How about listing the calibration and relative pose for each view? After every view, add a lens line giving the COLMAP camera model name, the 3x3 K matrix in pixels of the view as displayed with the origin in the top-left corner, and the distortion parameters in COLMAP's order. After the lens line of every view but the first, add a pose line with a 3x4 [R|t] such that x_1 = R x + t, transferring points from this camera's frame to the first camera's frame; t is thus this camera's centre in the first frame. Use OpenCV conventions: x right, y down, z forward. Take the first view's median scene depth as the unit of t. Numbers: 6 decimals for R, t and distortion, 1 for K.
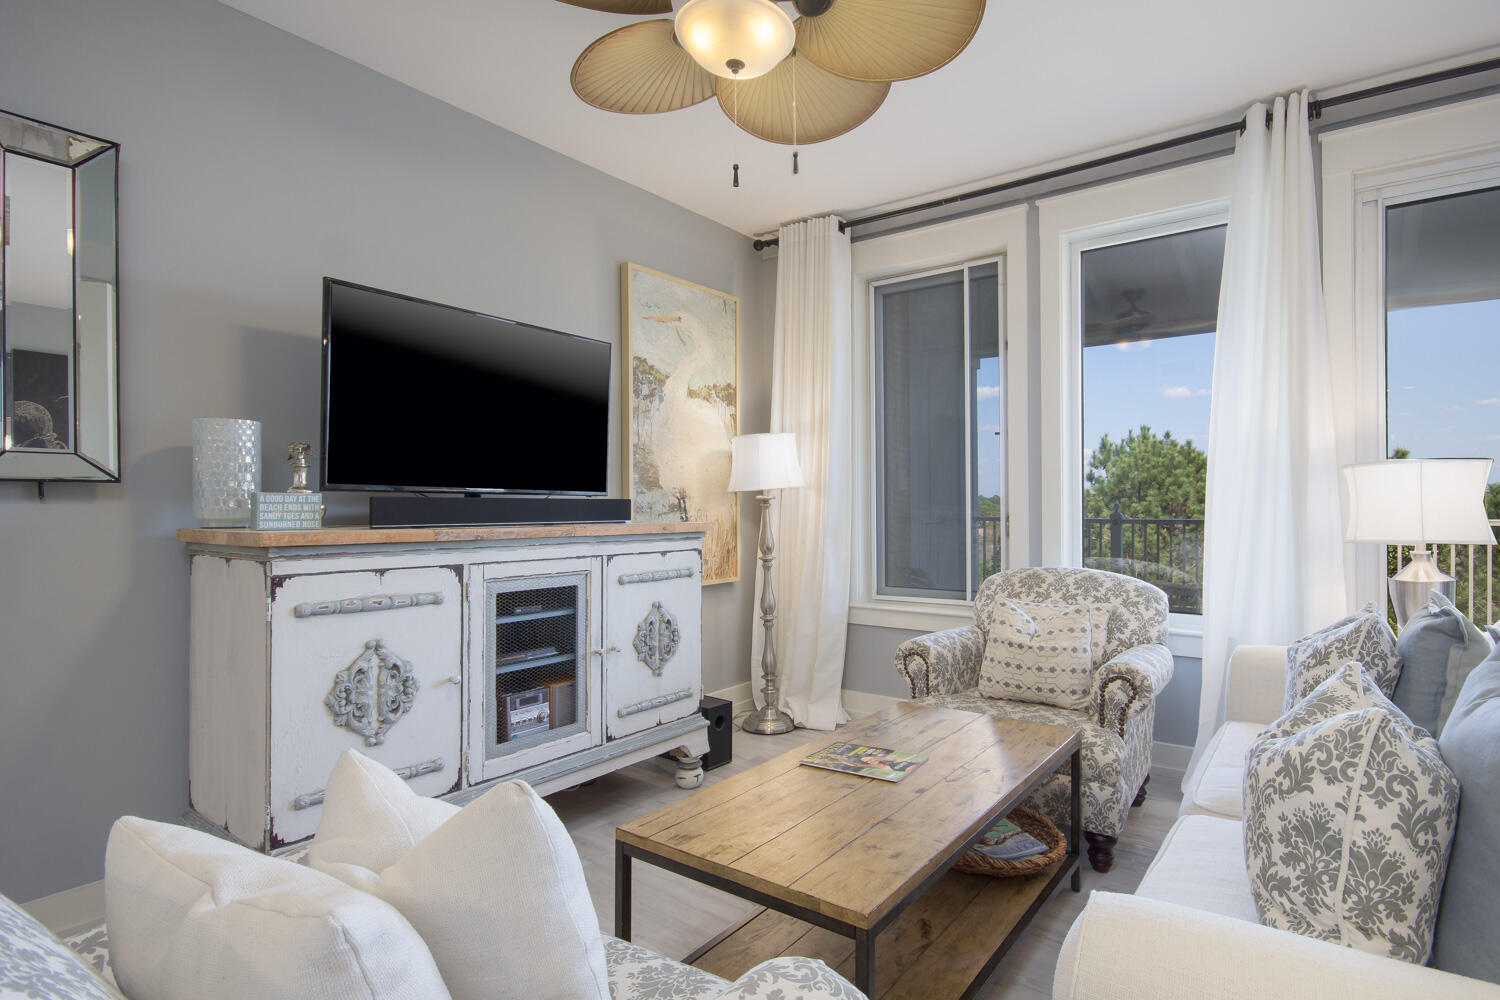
lens RADIAL K [[728.9, 0, 750.0], [0, 728.9, 505.3], [0, 0, 1]] dist [0.000753, -0.000506]
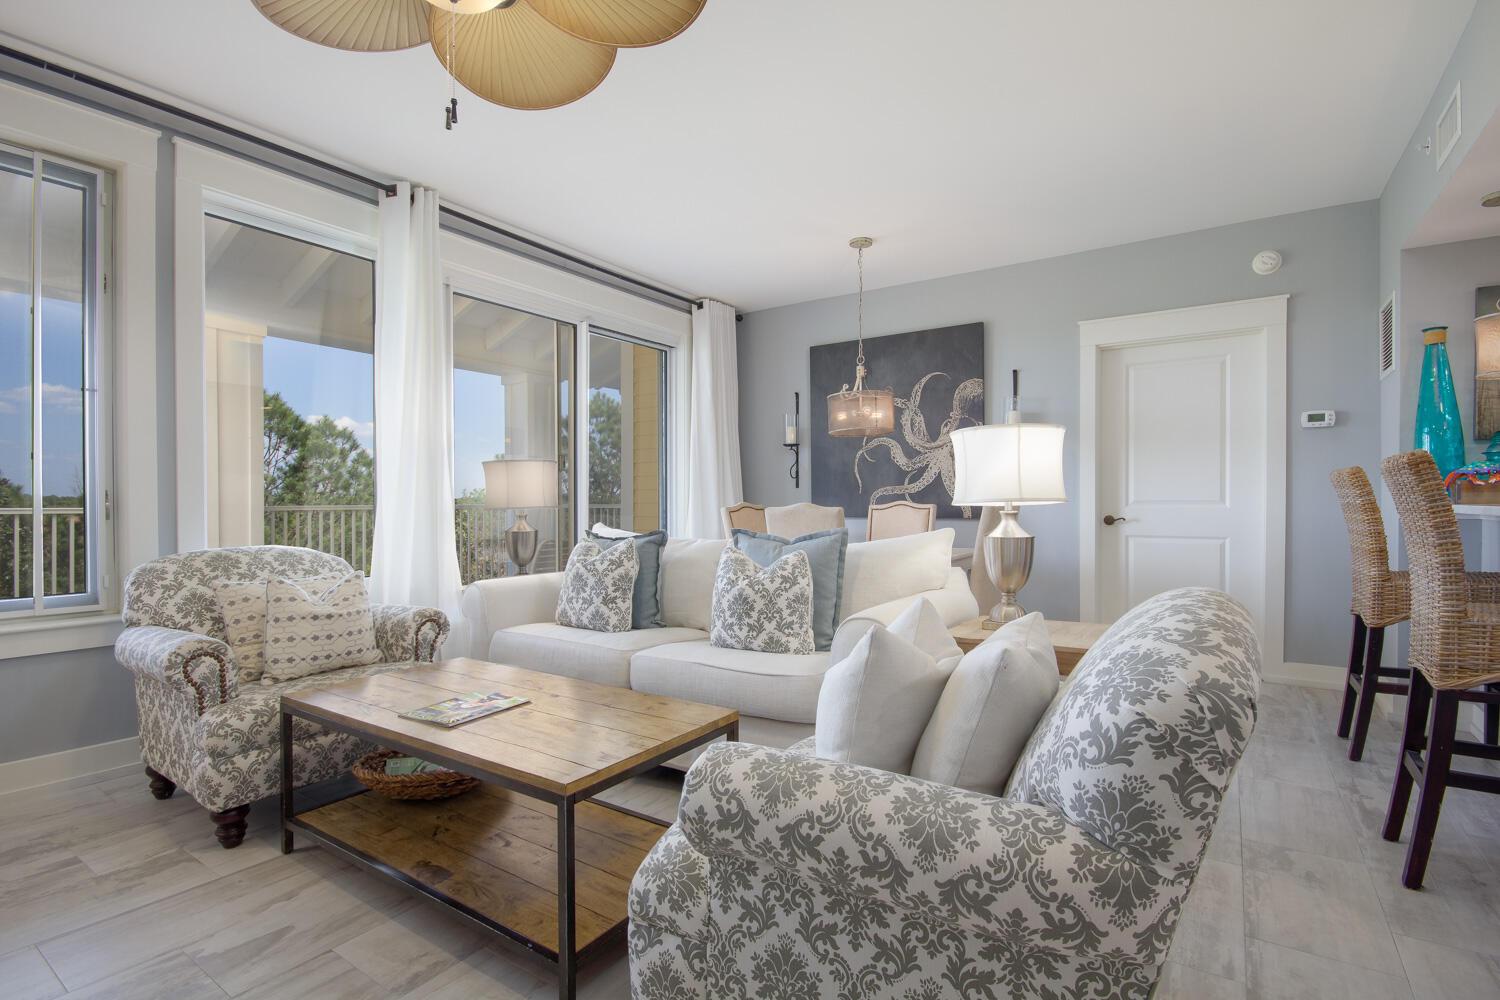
lens RADIAL K [[705.9, 0, 746.0], [0, 705.9, 508.9], [0, 0, 1]] dist [-0.001484, -0.001277]
pose [[-0.015578, -0.001734, 0.999877, -0.552310], [0.000364, 0.999998, 0.001740, 0.036397], [-0.999879, 0.000391, -0.015578, 0.382233]]
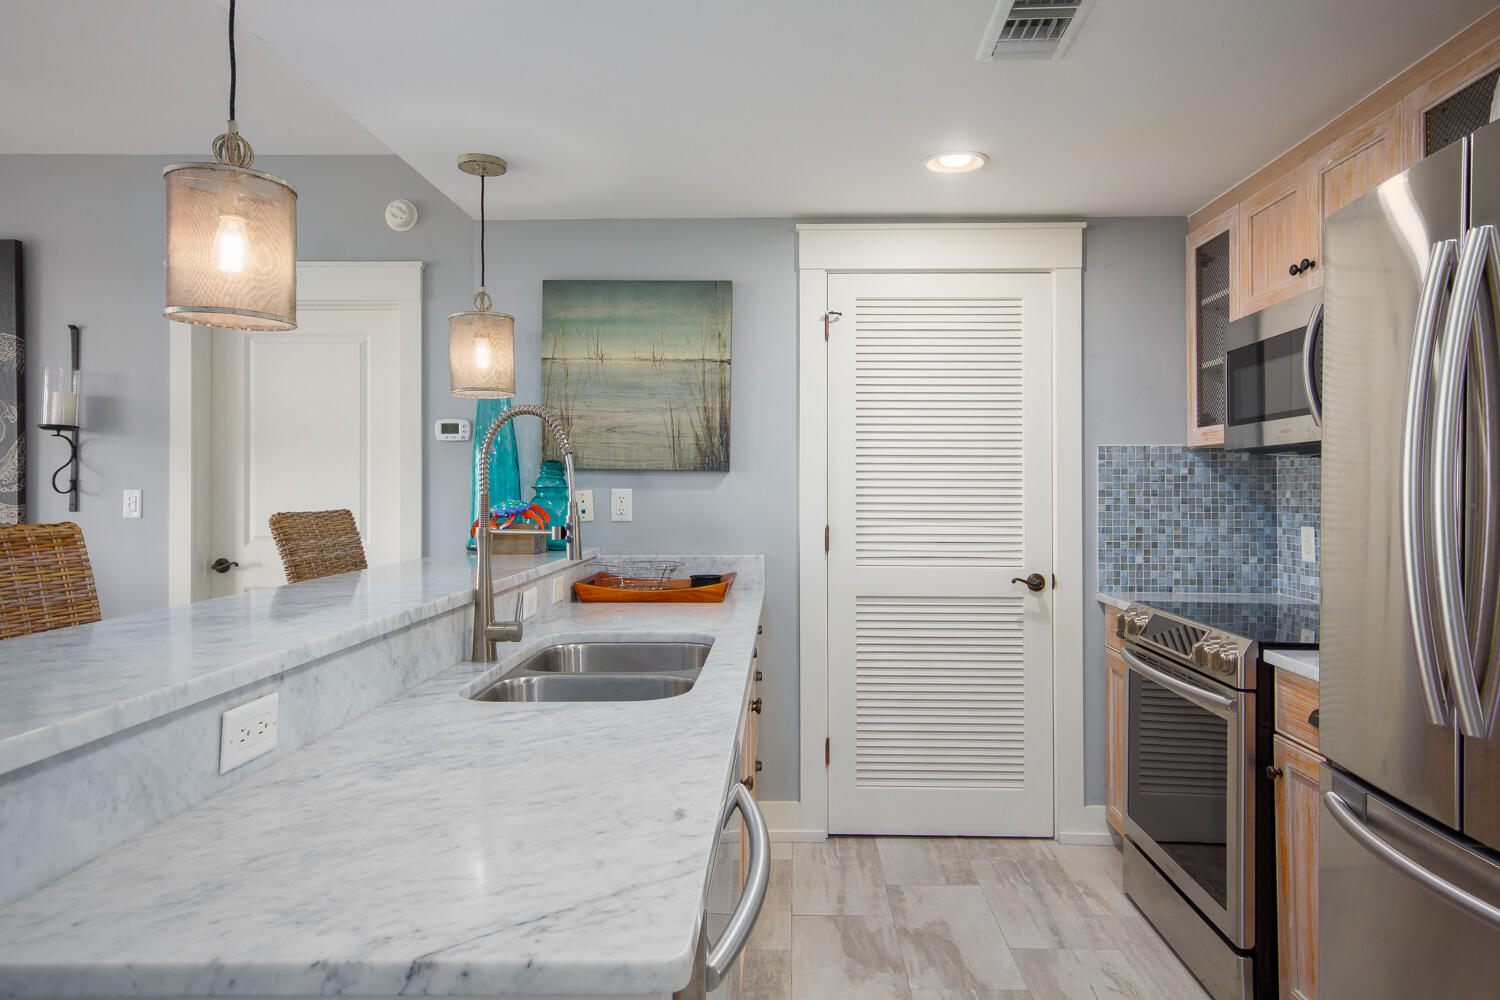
lens RADIAL K [[924.9, 0, 750.8], [0, 924.9, 482.0], [0, 0, 1]] dist [-0.016701, 0.038929]
pose [[-0.550997, 0.016848, 0.834337, -0.574016], [0.004102, 0.999839, -0.017481, -0.027799], [-0.834497, -0.006210, -0.550977, -0.305809]]
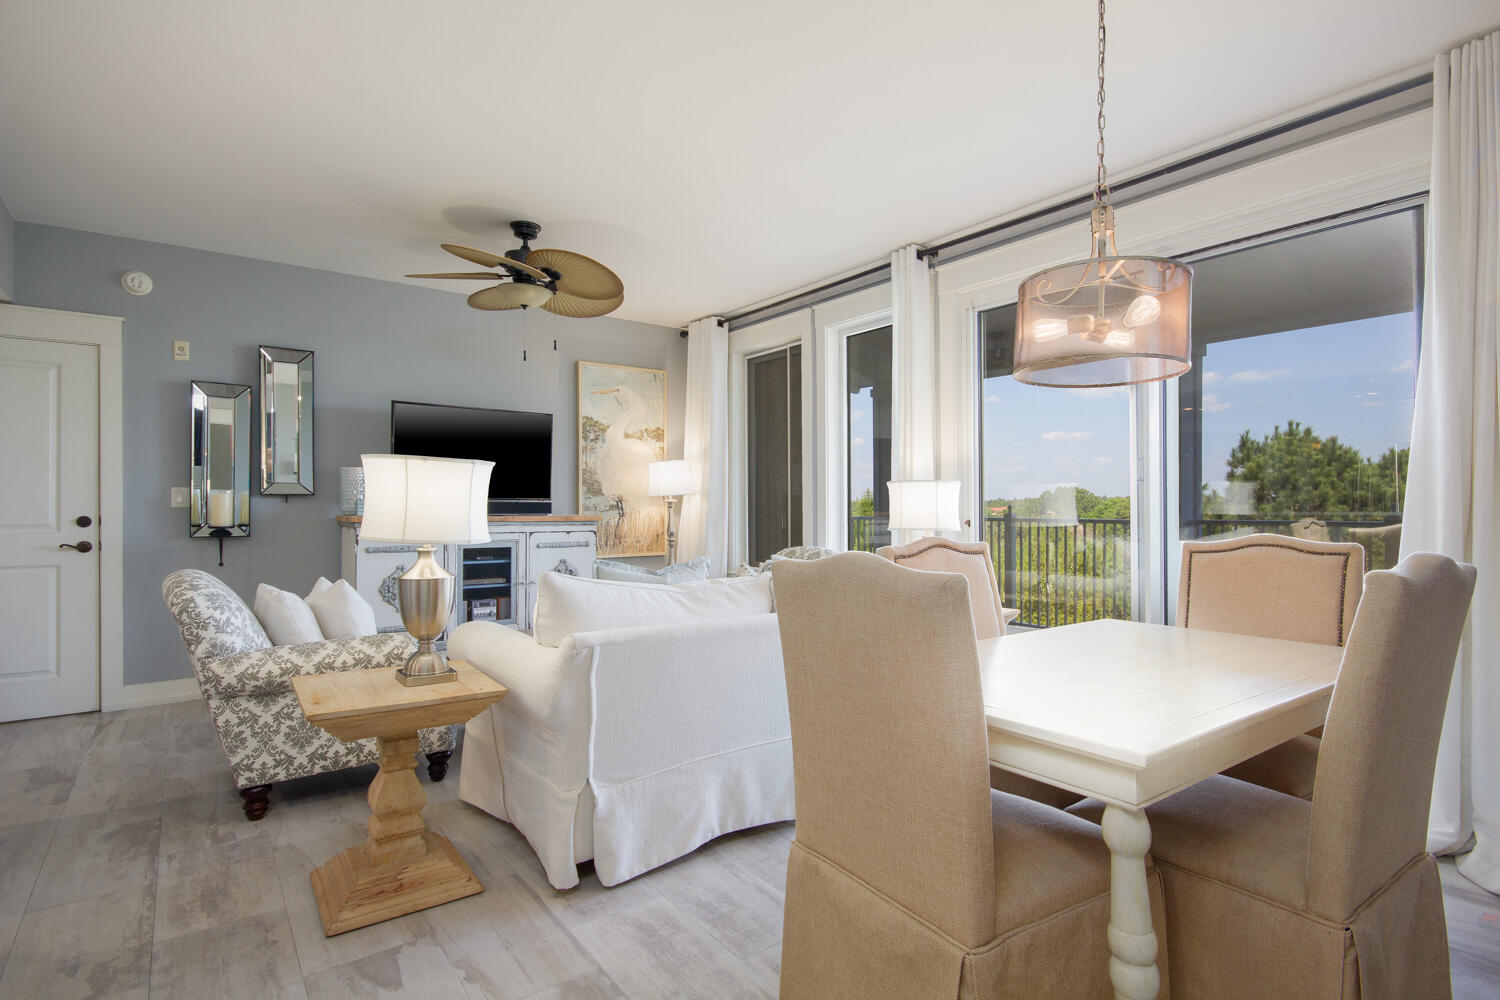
lens RADIAL K [[761.4, 0, 752.8], [0, 761.4, 505.2], [0, 0, 1]] dist [0.001469, 0.000771]
pose [[0.947935, 0.003747, -0.318442, 0.770359], [-0.003544, 0.999993, 0.001217, -0.004251], [0.318444, -0.000025, 0.947942, -0.536358]]
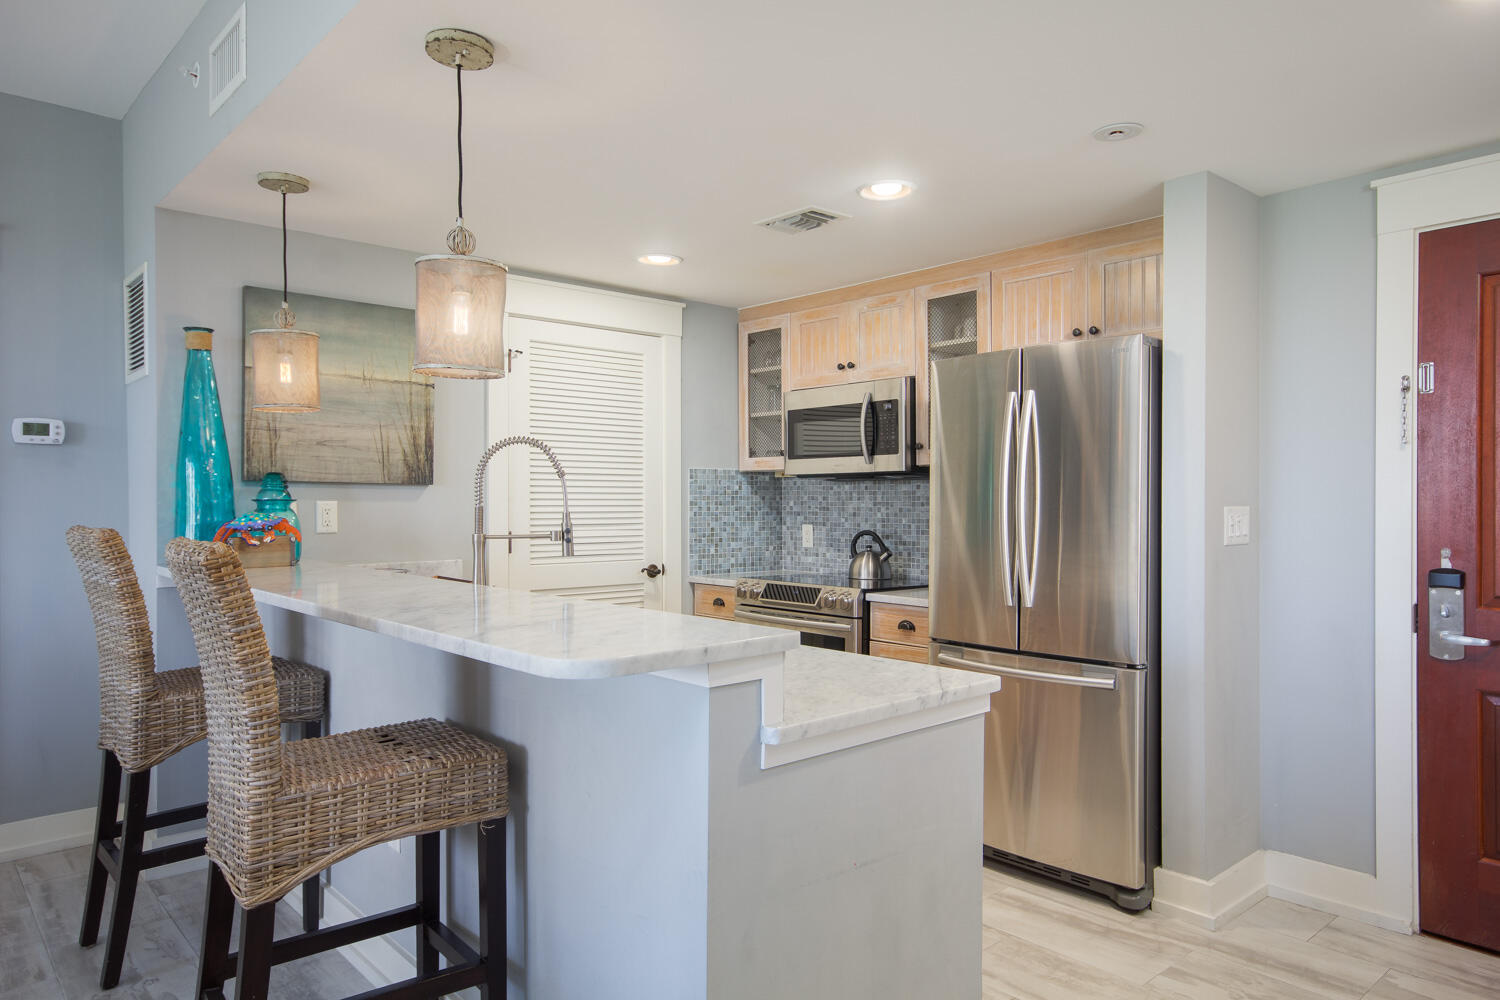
lens RADIAL K [[978.9, 0, 779.4], [0, 978.9, 502.0], [0, 0, 1]] dist [0.014046, -0.000088]
pose [[-0.977332, 0.009112, 0.211514, -0.367699], [0.009564, 0.999954, 0.001114, -0.034381], [-0.211495, 0.003112, -0.977374, 0.258372]]
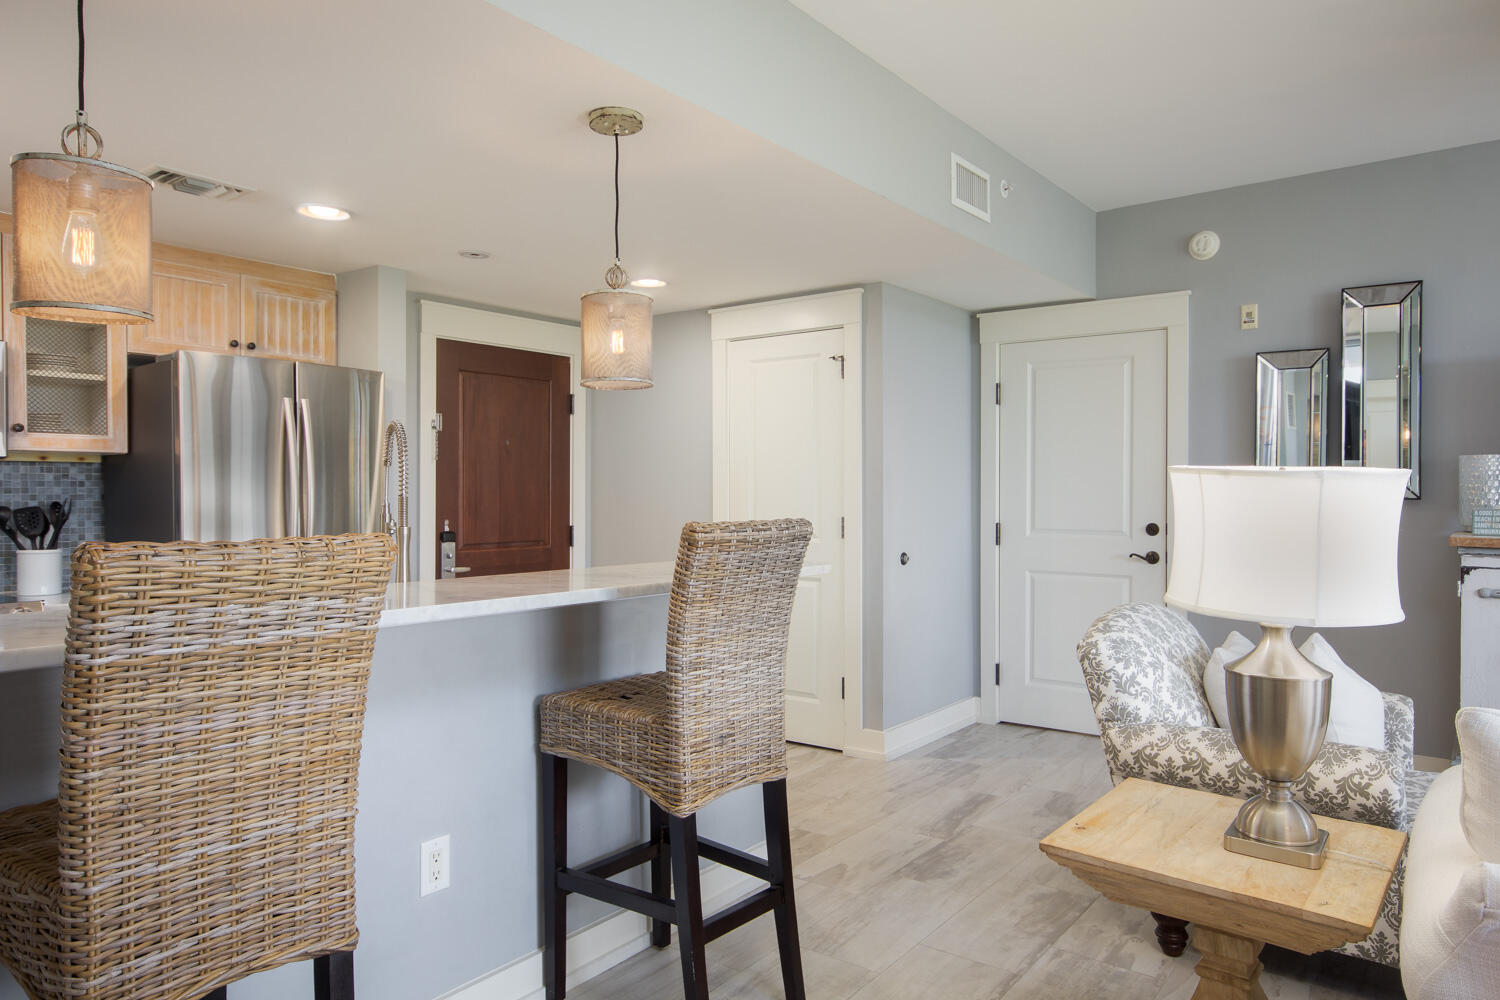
lens RADIAL K [[988.3, 0, 742.4], [0, 988.3, 496.0], [0, 0, 1]] dist [0.030701, 0.001263]
pose [[-0.048533, 0.010408, -0.998767, 0.814931], [0.001983, 0.999945, 0.010324, -0.039318], [0.998820, -0.001479, -0.048551, -0.204052]]
